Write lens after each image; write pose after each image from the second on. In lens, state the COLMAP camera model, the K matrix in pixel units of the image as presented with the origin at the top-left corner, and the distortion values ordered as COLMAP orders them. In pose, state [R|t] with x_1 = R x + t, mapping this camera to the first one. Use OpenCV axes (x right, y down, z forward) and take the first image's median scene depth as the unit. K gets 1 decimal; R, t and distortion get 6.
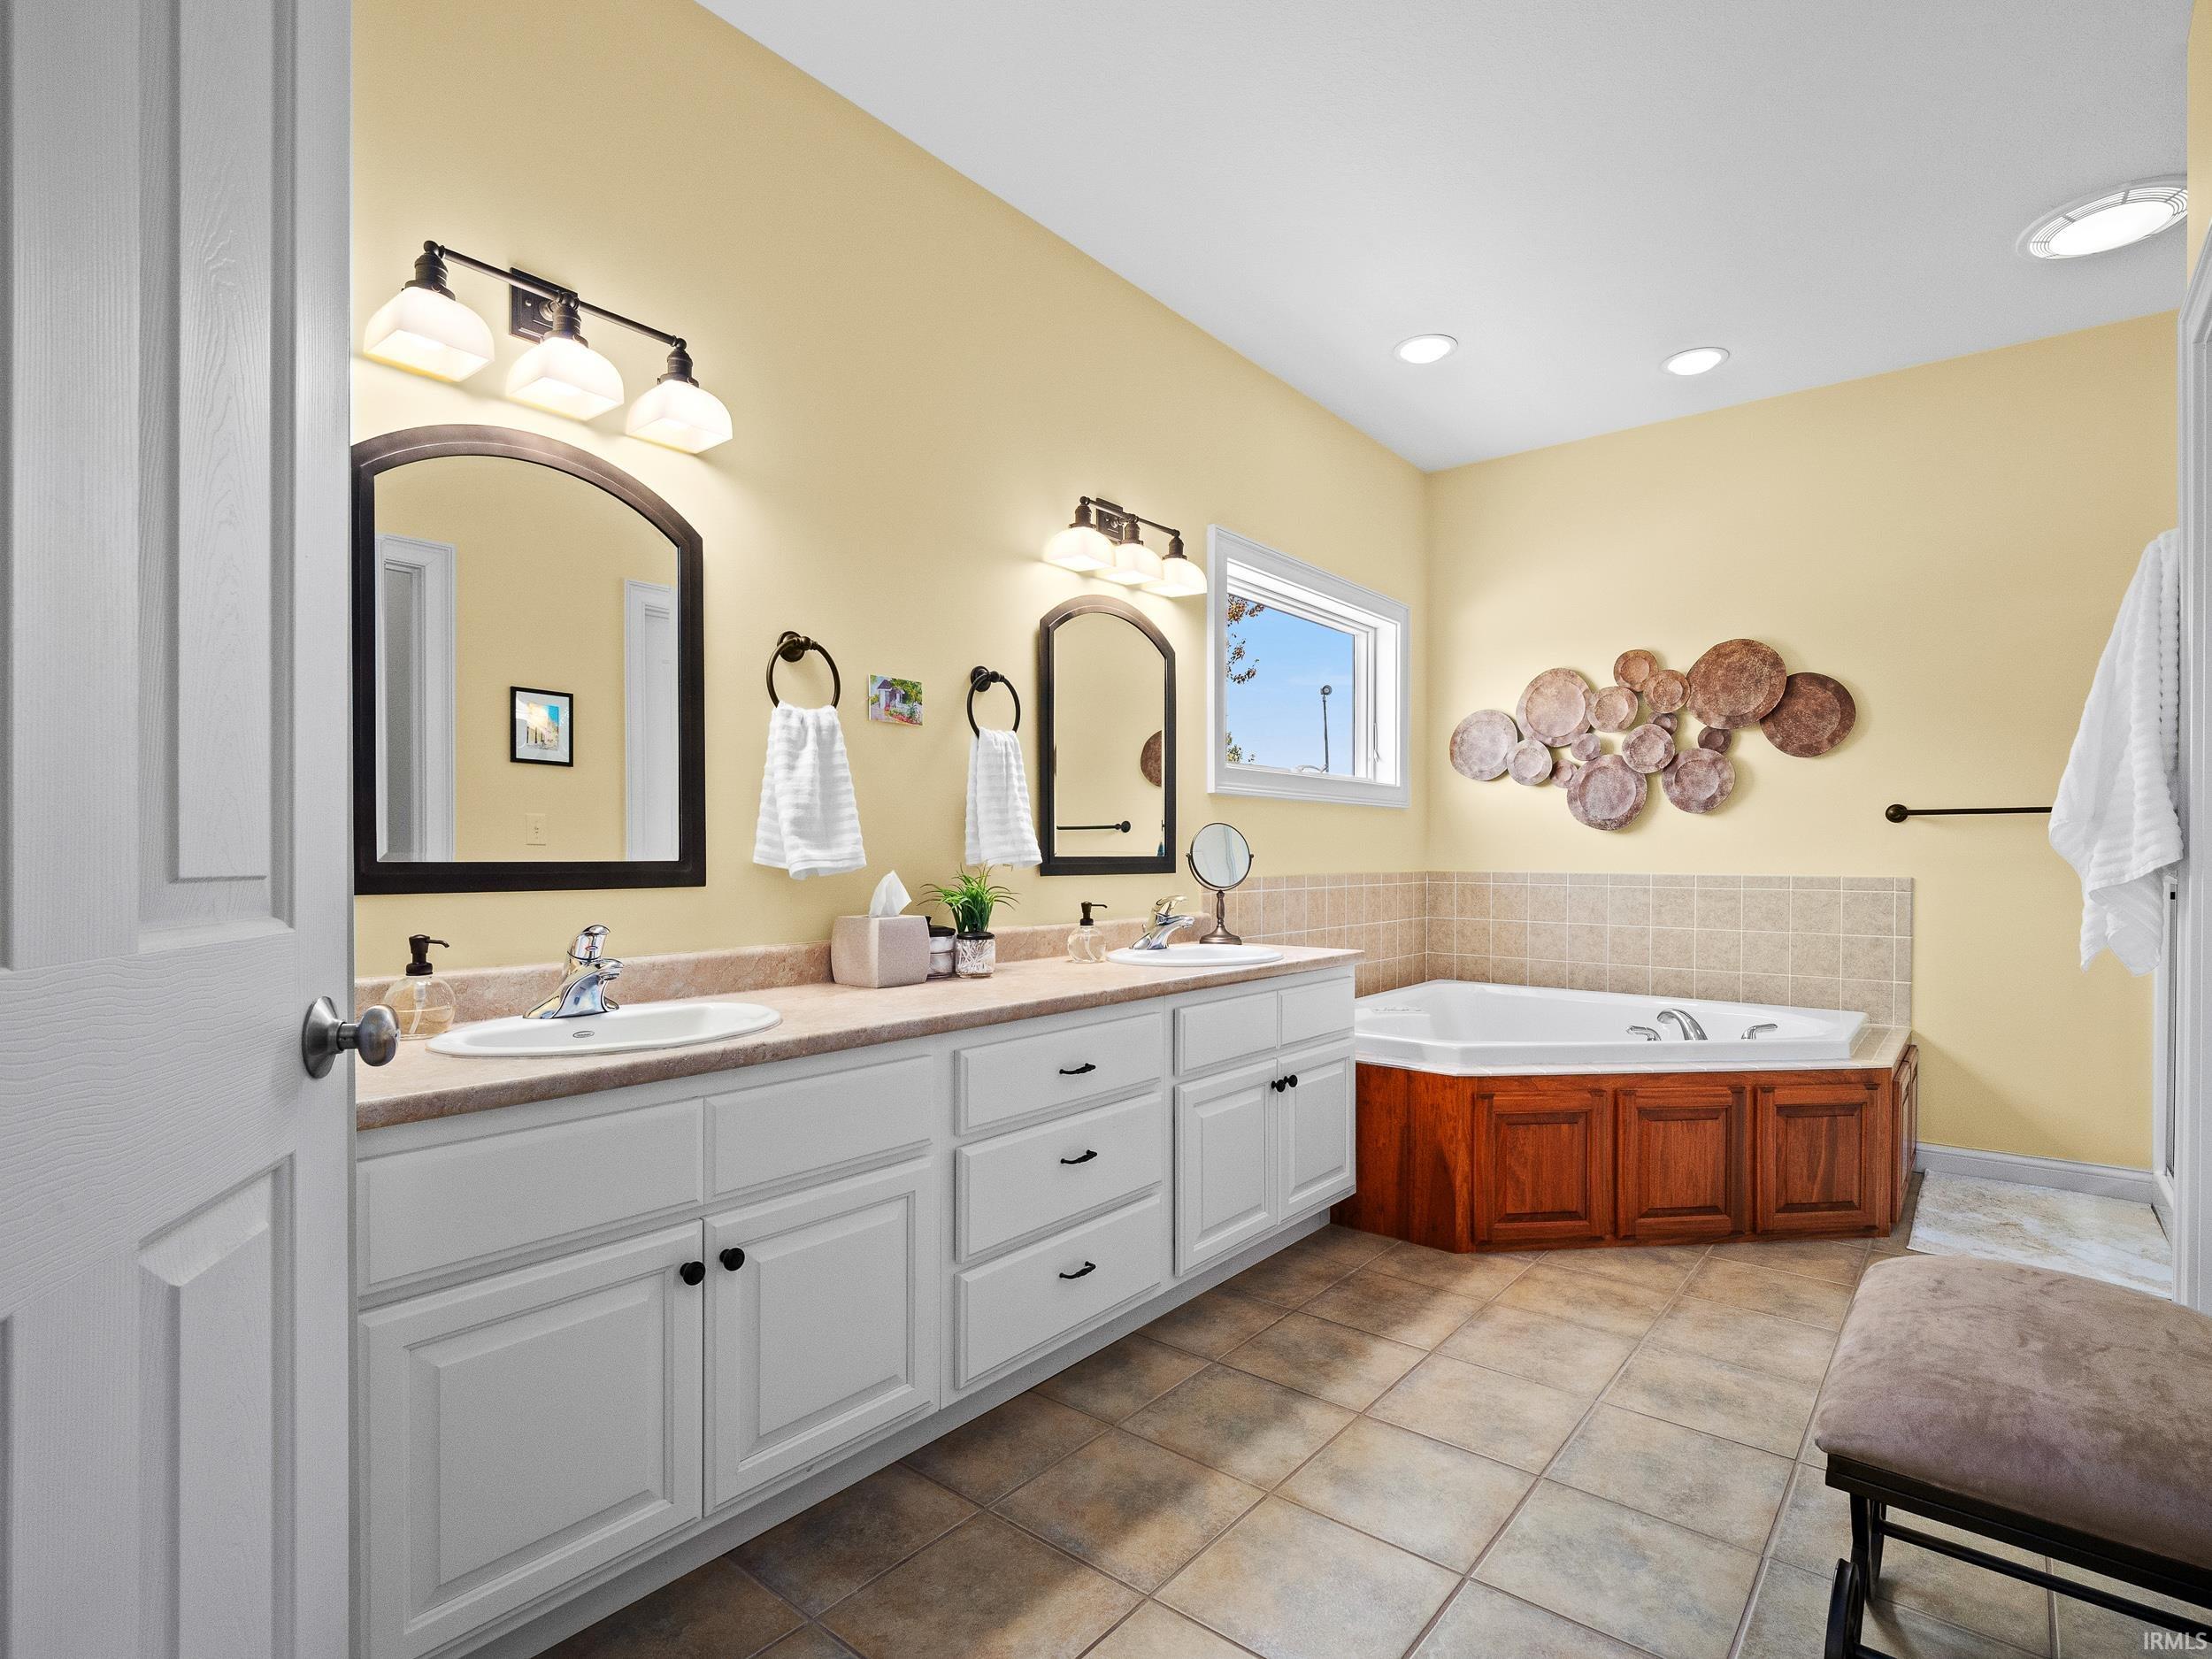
lens RADIAL K [[1086.1, 0, 1106.5], [0, 1086.1, 849.7], [0, 0, 1]] dist [-0.005296, -0.002268]
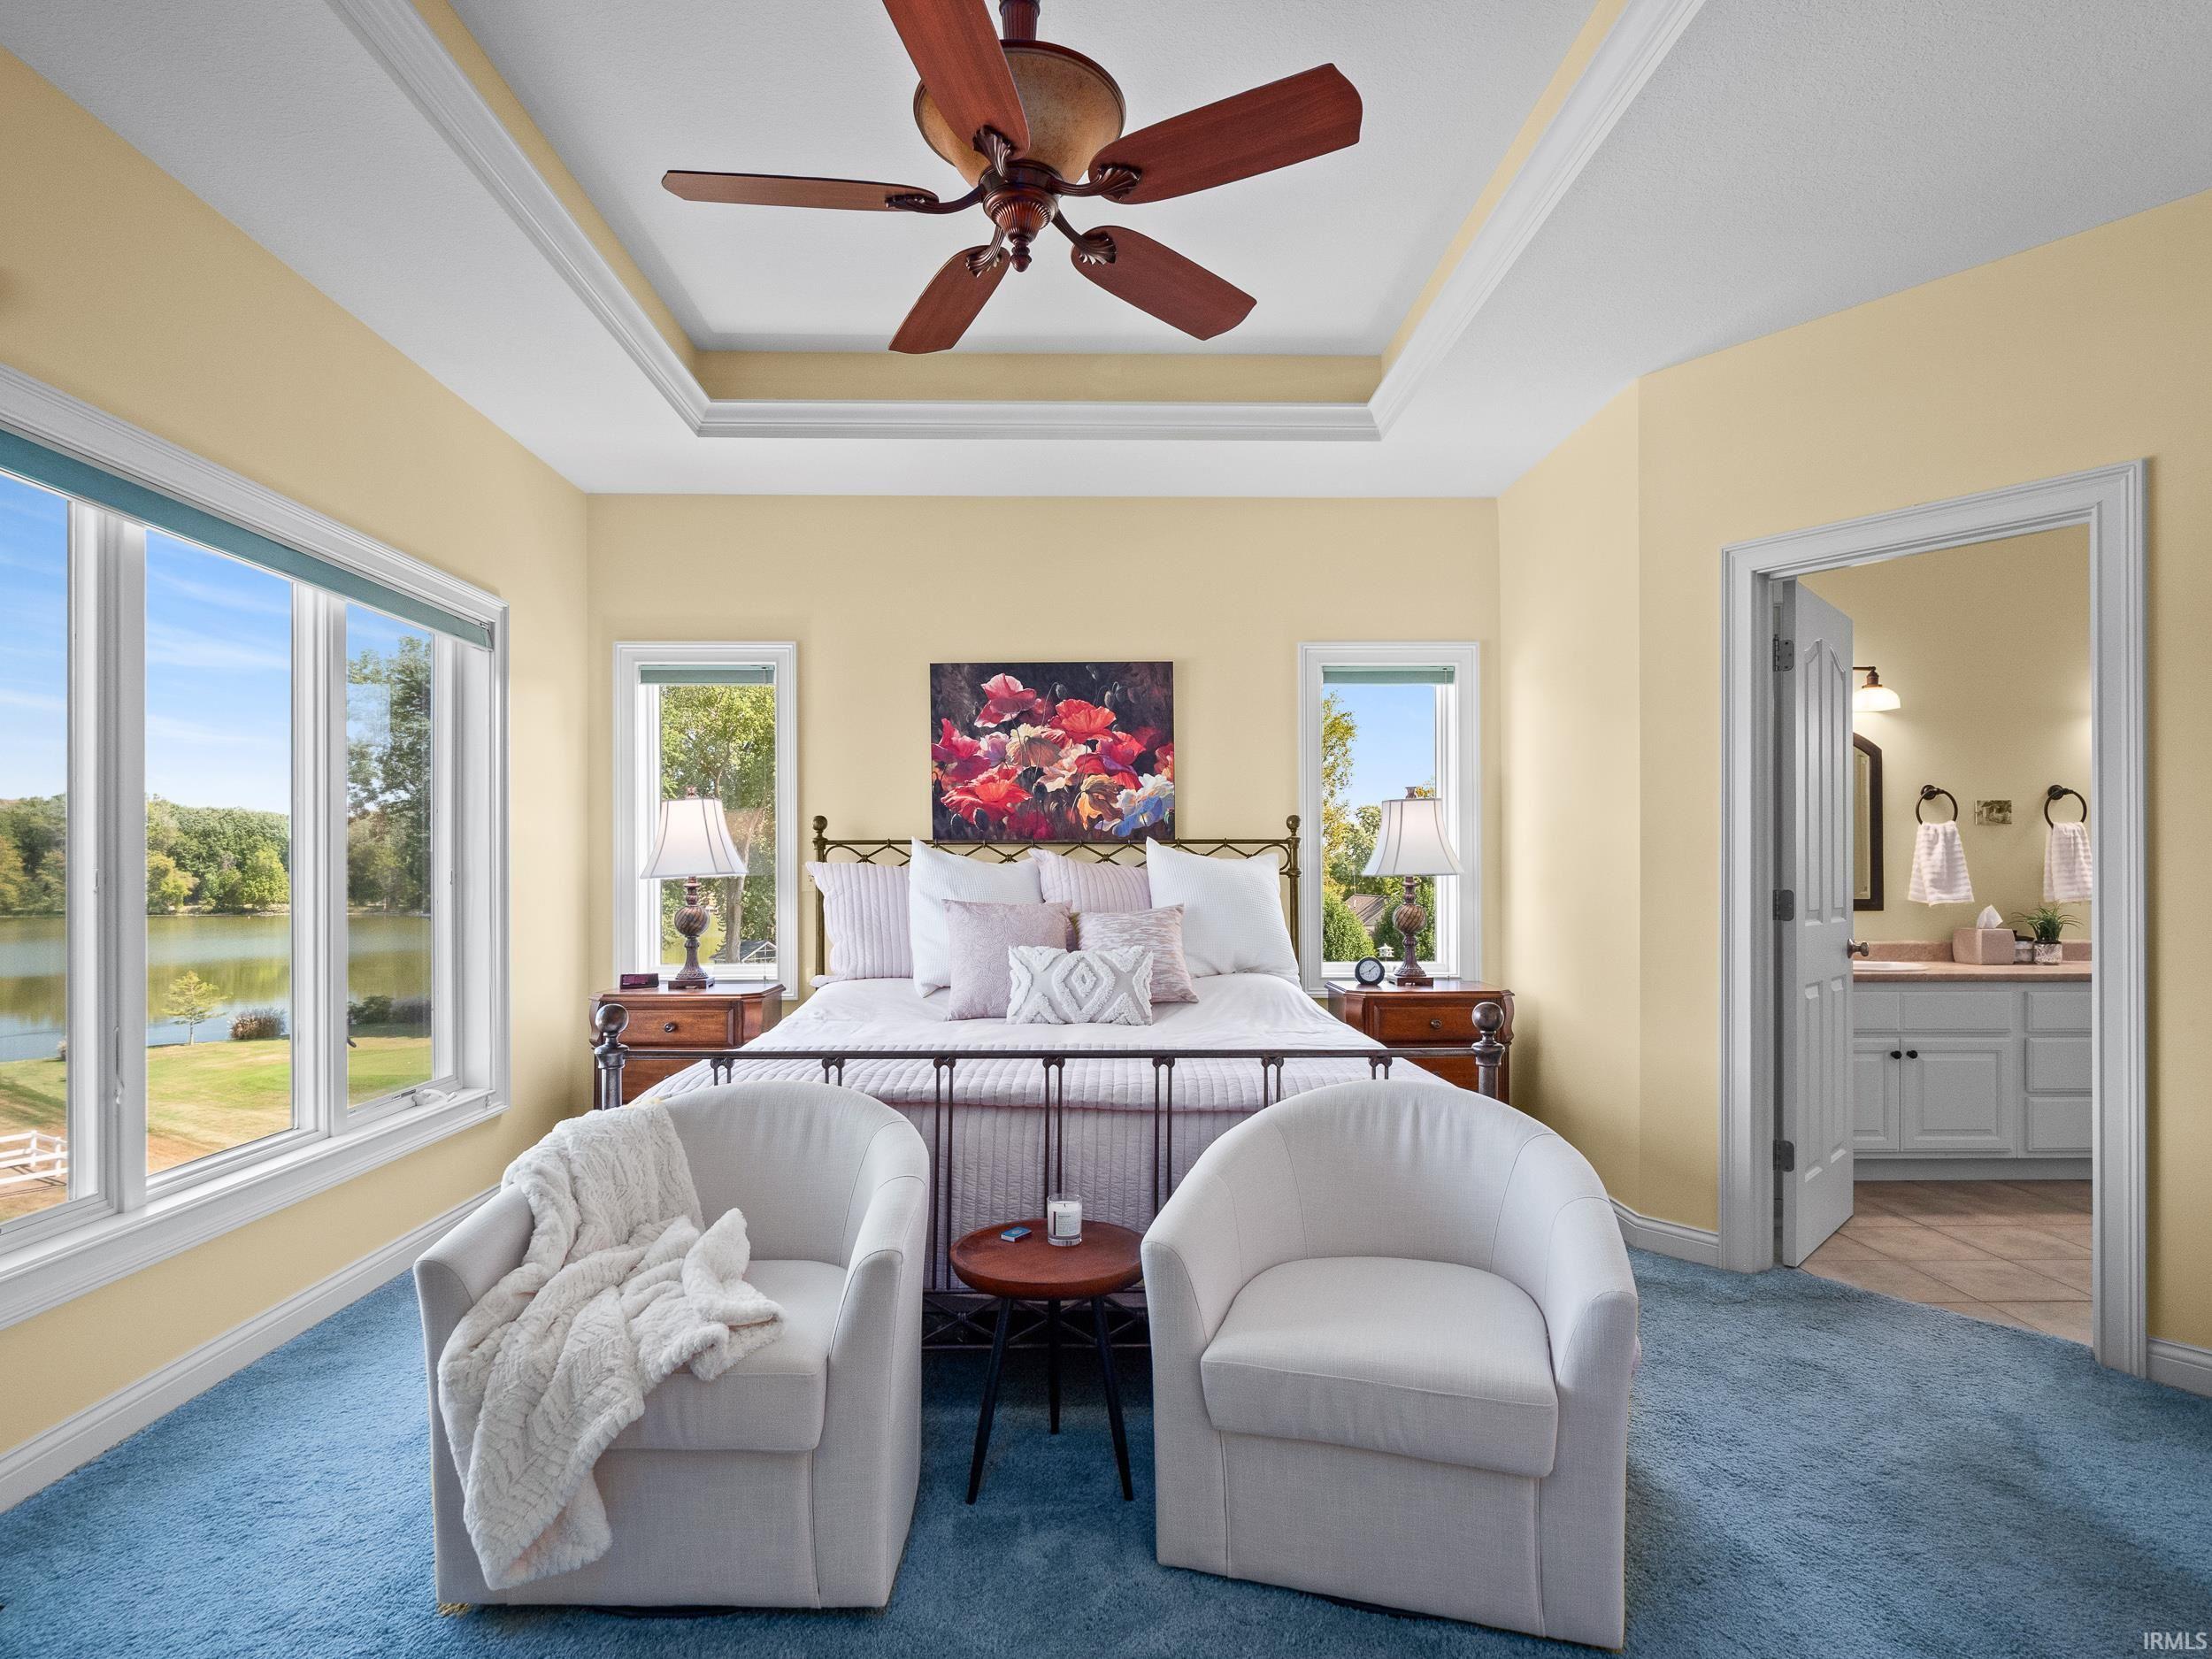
lens RADIAL K [[1159.1, 0, 1110.7], [0, 1159.1, 853.3], [0, 0, 1]] dist [0.005410, -0.000504]
pose [[0.657458, 0.002175, -0.753488, 0.340233], [0.003133, 0.999979, 0.005620, -0.091883], [0.753485, -0.006055, 0.657438, -1.578836]]
